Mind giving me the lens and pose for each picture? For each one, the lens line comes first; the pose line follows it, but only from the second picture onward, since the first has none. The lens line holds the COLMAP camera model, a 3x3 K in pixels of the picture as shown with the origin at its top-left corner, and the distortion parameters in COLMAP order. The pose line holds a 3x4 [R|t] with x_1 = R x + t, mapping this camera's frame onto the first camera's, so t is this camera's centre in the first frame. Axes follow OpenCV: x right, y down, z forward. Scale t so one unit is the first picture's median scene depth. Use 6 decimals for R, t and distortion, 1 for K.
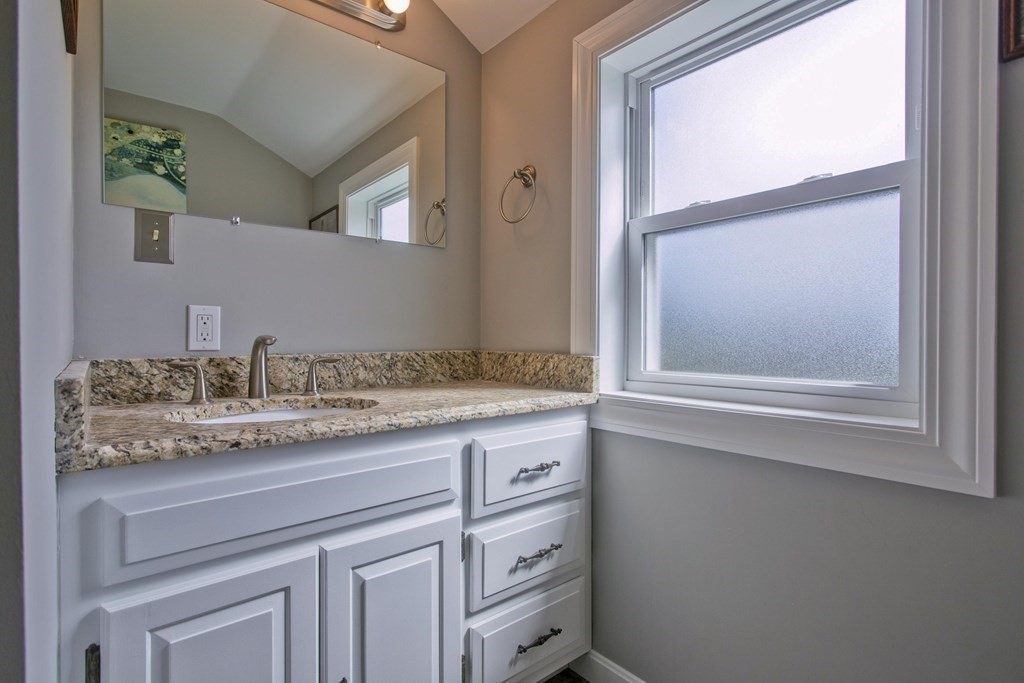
lens RADIAL K [[505.9, 0, 514.2], [0, 505.9, 337.0], [0, 0, 1]] dist [-0.001218, -0.000410]
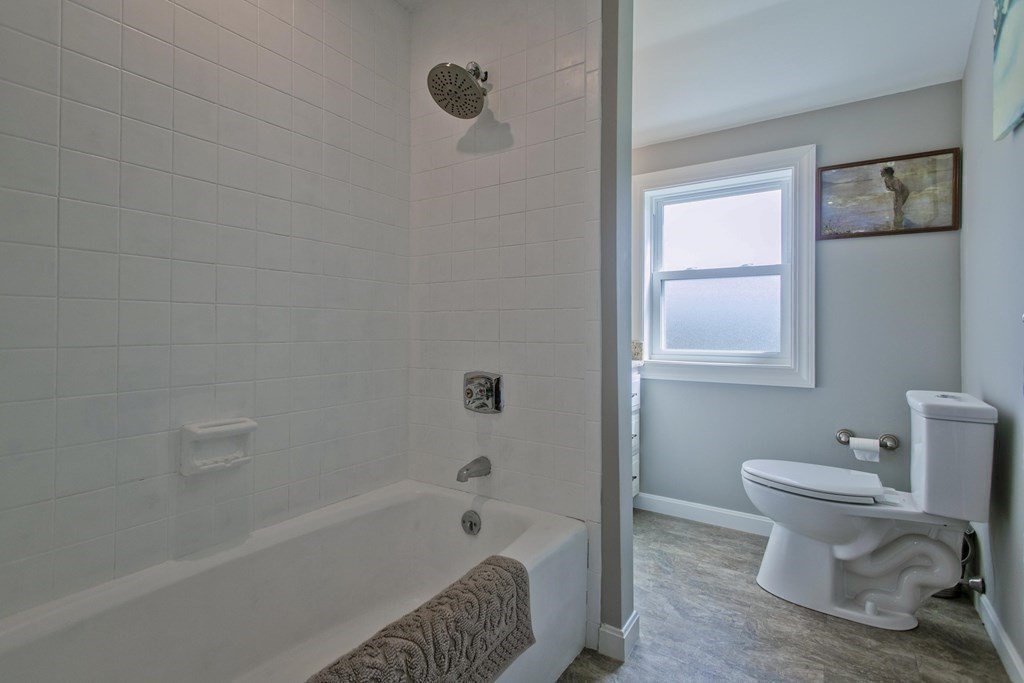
lens RADIAL K [[487.3, 0, 510.8], [0, 487.3, 332.6], [0, 0, 1]] dist [0.001214, 0.000256]
pose [[0.961457, -0.011059, 0.274734, -0.867612], [0.005422, 0.999759, 0.021268, -0.042750], [-0.274903, -0.018958, 0.961285, -0.702596]]
